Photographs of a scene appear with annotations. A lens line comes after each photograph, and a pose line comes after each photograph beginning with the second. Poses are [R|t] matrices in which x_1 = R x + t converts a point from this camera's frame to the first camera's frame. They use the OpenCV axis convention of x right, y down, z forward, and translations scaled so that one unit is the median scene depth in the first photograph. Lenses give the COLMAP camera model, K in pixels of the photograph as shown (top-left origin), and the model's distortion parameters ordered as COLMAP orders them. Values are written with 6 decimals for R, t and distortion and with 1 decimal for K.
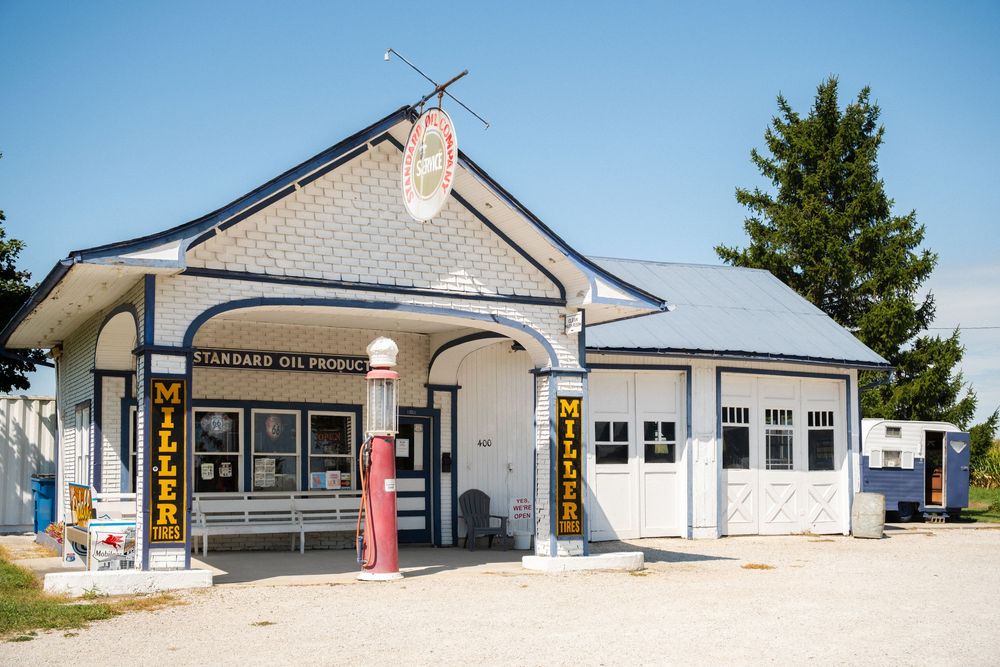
lens RADIAL K [[1180.2, 0, 499.9], [0, 1180.2, 340.3], [0, 0, 1]] dist [-0.014225, 0.000000]
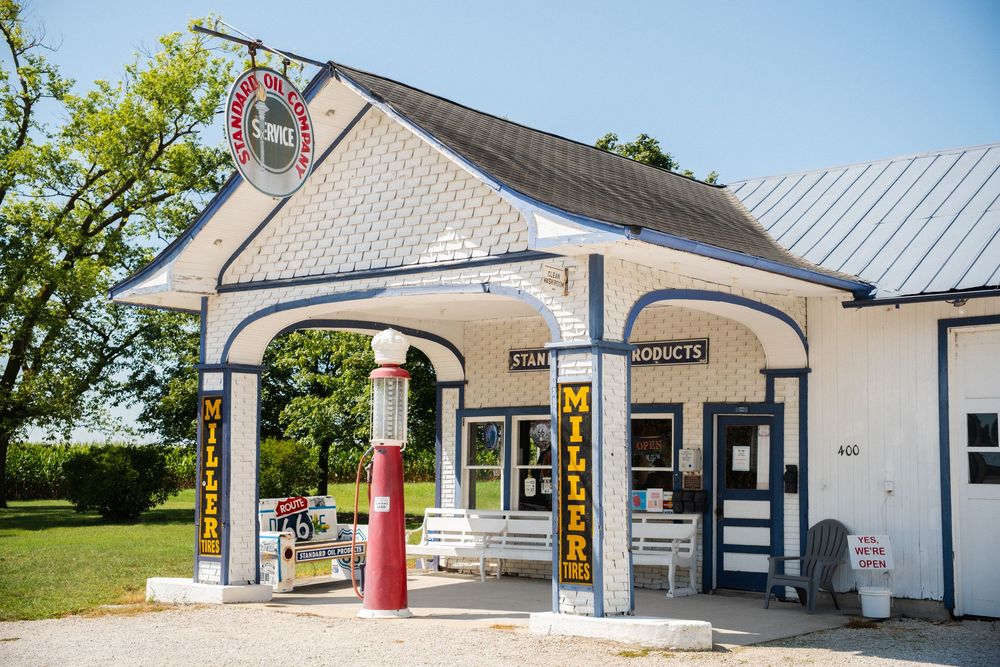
lens RADIAL K [[1356.1, 0, 500.0], [0, 1356.1, 324.5], [0, 0, 1]] dist [0.157984, 0.000000]
pose [[0.402175, -0.100295, -0.910053, 0.771388], [0.090884, 0.993446, -0.069322, 0.064684], [0.911041, -0.054830, 0.408654, 0.629631]]
